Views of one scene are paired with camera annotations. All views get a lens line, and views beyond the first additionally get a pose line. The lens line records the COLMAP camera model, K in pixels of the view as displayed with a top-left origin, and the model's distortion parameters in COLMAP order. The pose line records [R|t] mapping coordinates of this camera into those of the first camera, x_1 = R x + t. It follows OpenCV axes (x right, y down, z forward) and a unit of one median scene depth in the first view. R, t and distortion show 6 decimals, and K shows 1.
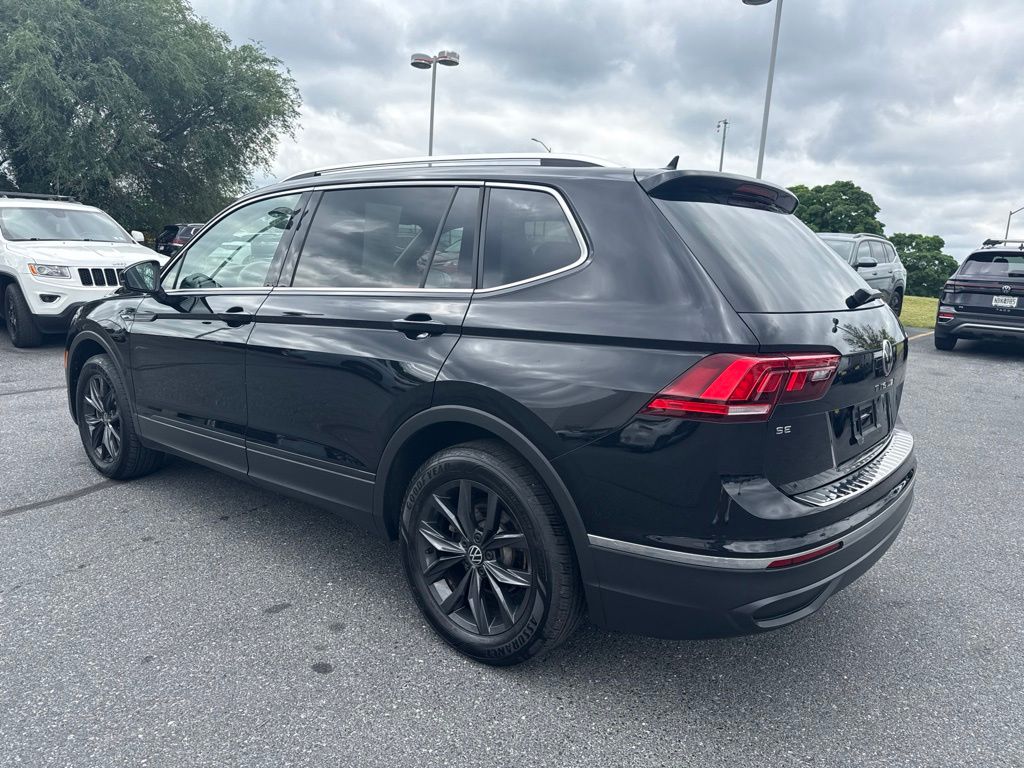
lens RADIAL K [[728.2, 0, 508.9], [0, 728.2, 385.7], [0, 0, 1]] dist [0.004942, -0.007563]
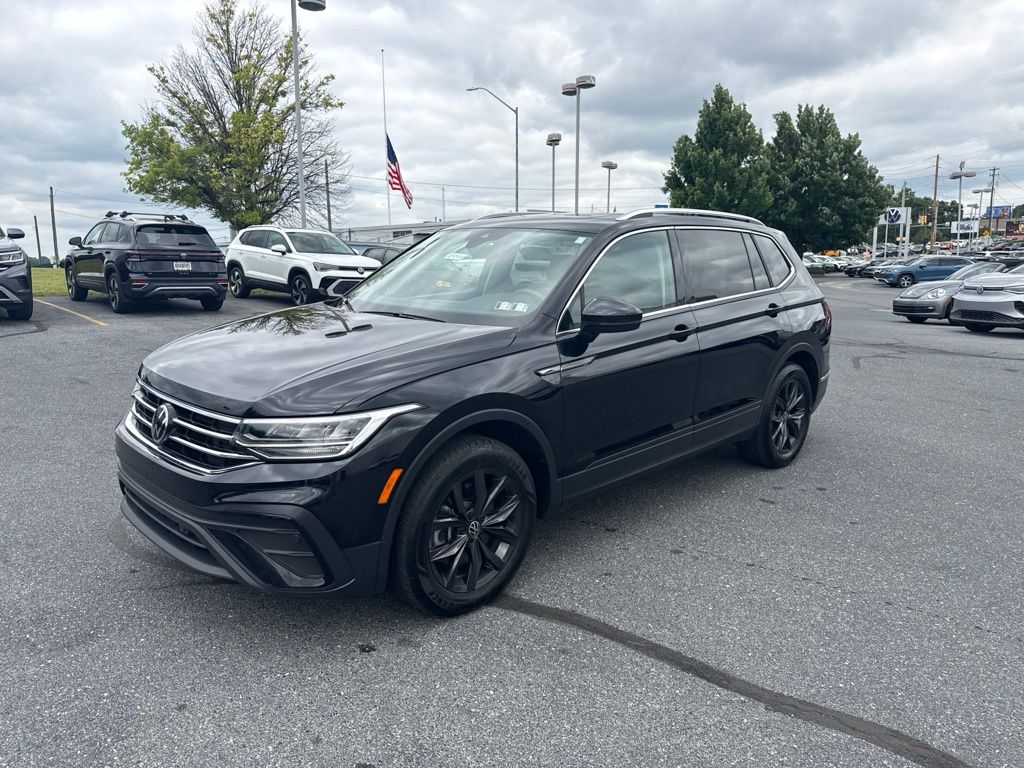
lens RADIAL K [[718.9, 0, 509.0], [0, 718.9, 379.6], [0, 0, 1]] dist [0.041975, -0.059448]
pose [[0.092333, -0.218151, 0.971537, -0.572304], [0.155659, 0.966872, 0.202310, -0.110839], [-0.983486, 0.132549, 0.123232, 0.412129]]
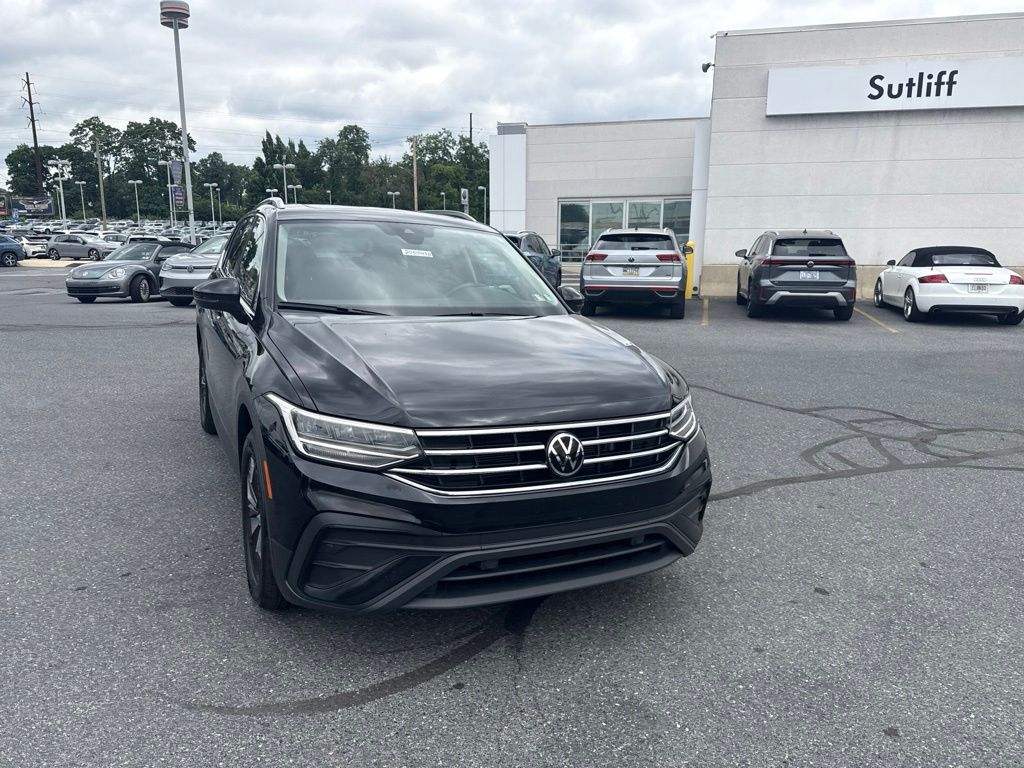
lens RADIAL K [[718.2, 0, 501.8], [0, 718.2, 377.9], [0, 0, 1]] dist [0.042824, -0.054434]
pose [[-0.908258, -0.143093, 0.393181, -0.358268], [-0.001420, 0.940752, 0.339093, -0.174300], [-0.418408, 0.307426, -0.854649, 0.851815]]
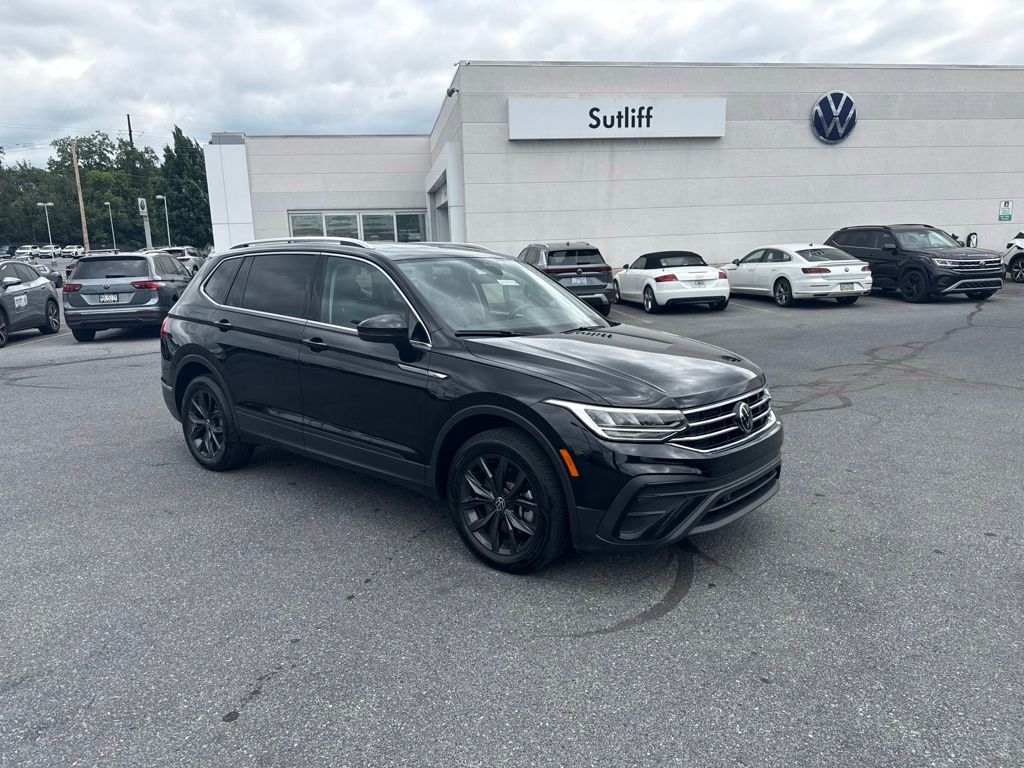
lens RADIAL K [[717.1, 0, 500.6], [0, 717.1, 391.4], [0, 0, 1]] dist [0.066934, -0.101685]
pose [[-0.999365, -0.035545, 0.002666, -0.134959], [-0.032556, 0.940678, 0.337734, -0.199440], [-0.014513, 0.337433, -0.941238, 0.996092]]
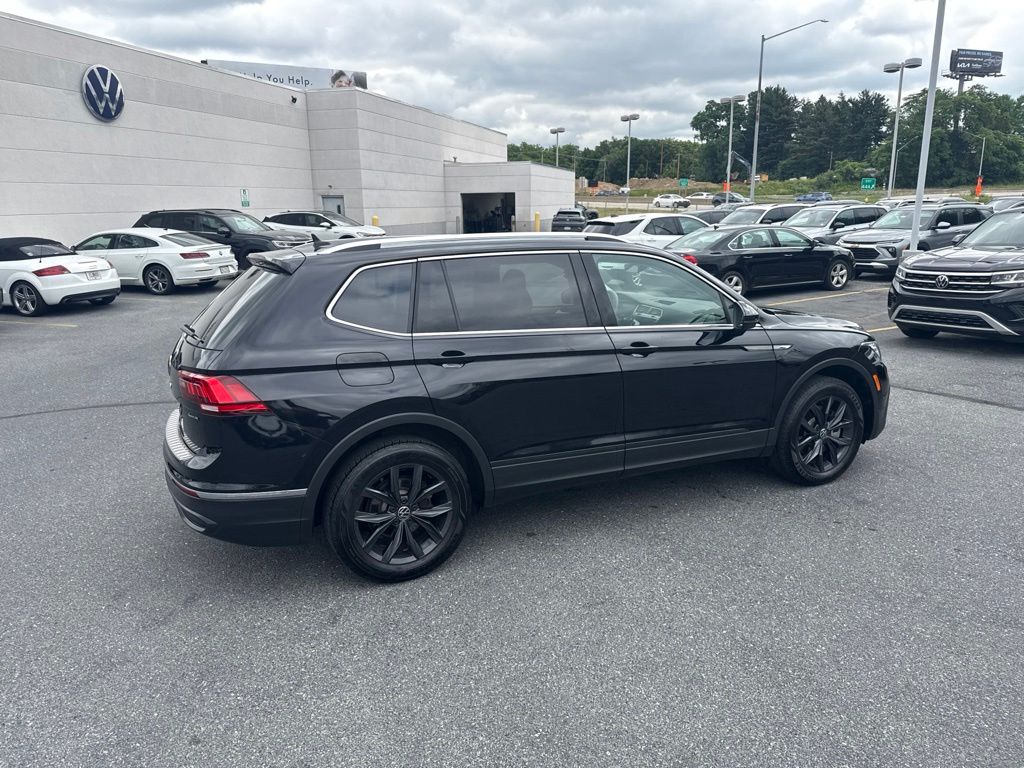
lens RADIAL K [[720.3, 0, 500.9], [0, 720.3, 389.2], [0, 0, 1]] dist [0.037446, -0.050788]
pose [[-0.427605, 0.169360, -0.887959, 0.444185], [-0.140323, 0.957950, 0.250283, -0.135044], [0.893008, 0.231623, -0.385859, 0.619220]]
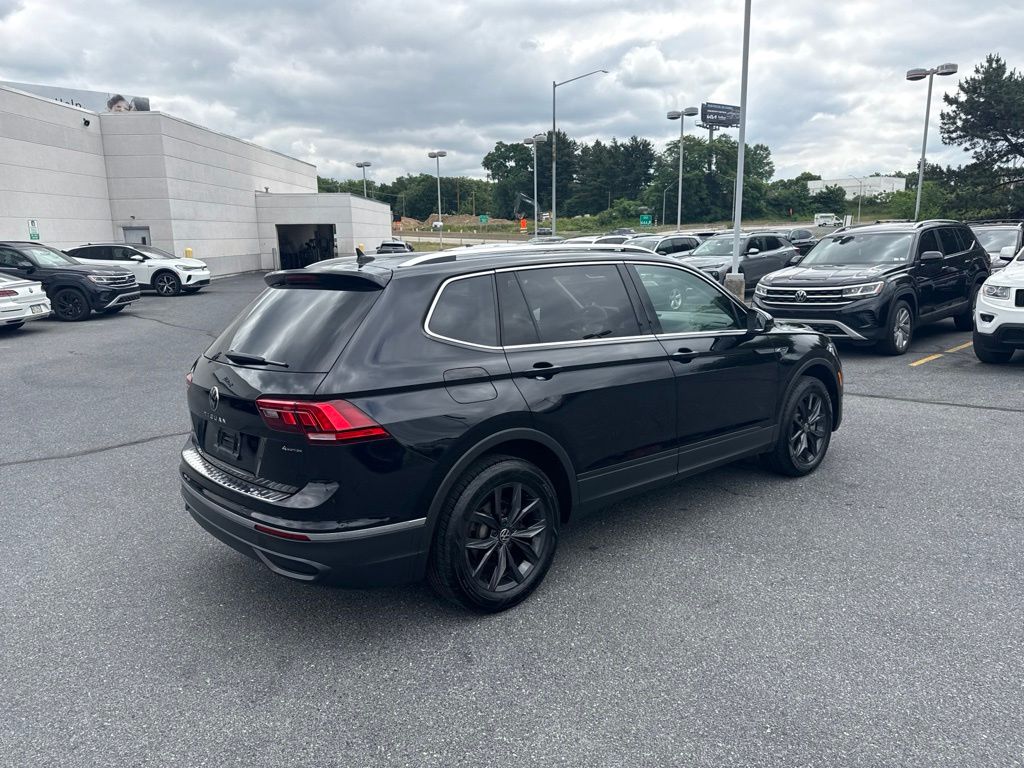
lens RADIAL K [[724.2, 0, 503.1], [0, 724.2, 385.2], [0, 0, 1]] dist [0.037163, -0.049308]
pose [[-0.164914, 0.140449, -0.976257, 0.484779], [-0.132531, 0.977677, 0.163042, -0.099796], [0.977363, 0.156272, -0.142619, 0.469799]]
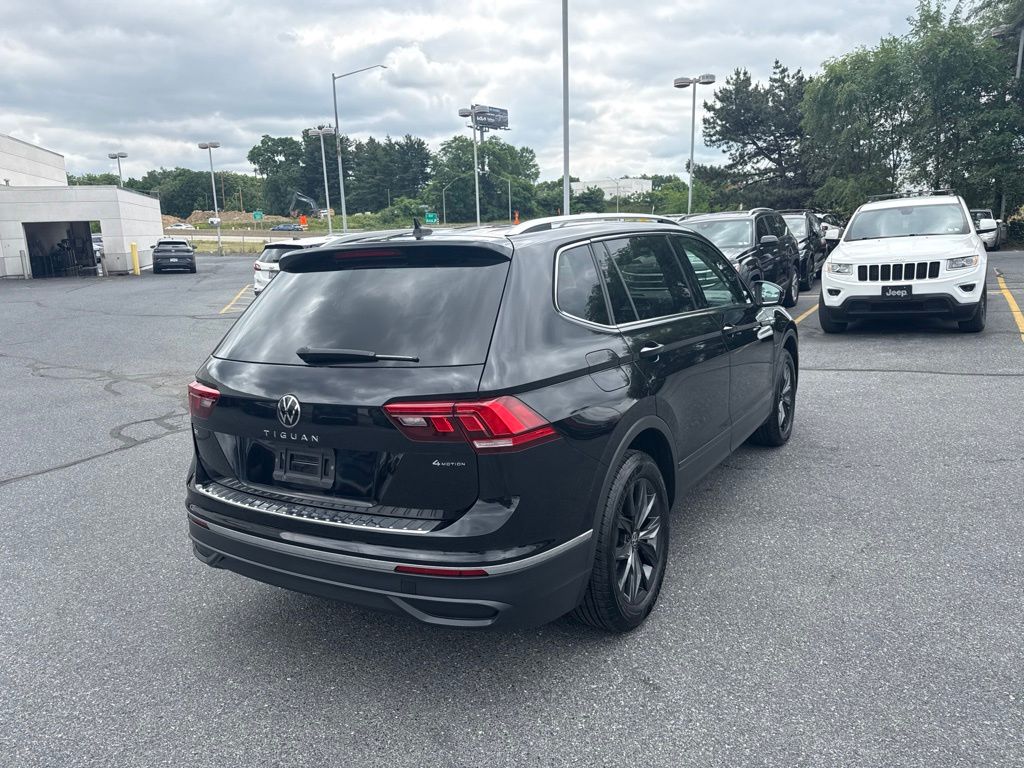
lens RADIAL K [[725.3, 0, 509.6], [0, 725.3, 379.3], [0, 0, 1]] dist [0.040658, -0.052080]
pose [[0.142373, 0.134753, -0.980598, 0.435118], [-0.102642, 0.987359, 0.120779, -0.067543], [0.984477, 0.083455, 0.154404, 0.309526]]
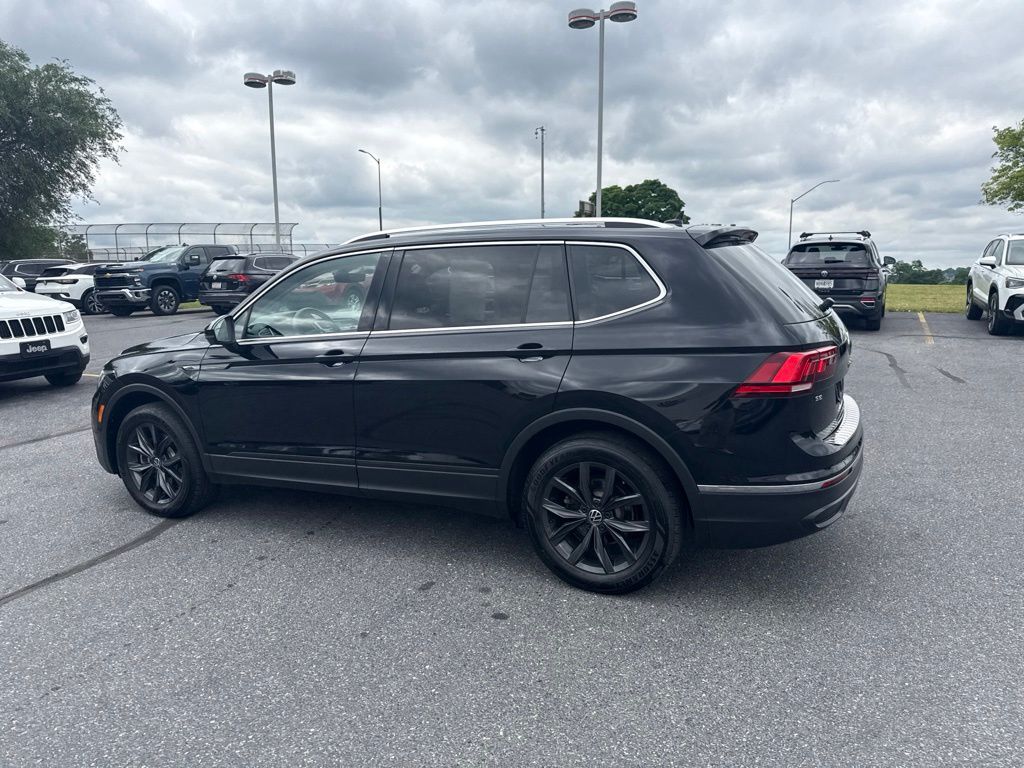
lens RADIAL K [[720.3, 0, 509.2], [0, 720.3, 390.2], [0, 0, 1]] dist [0.039978, -0.048402]
pose [[0.970873, -0.104653, 0.215532, -0.128216], [0.104948, 0.994426, 0.010105, -0.008923], [-0.215388, 0.012809, 0.976444, -0.077706]]
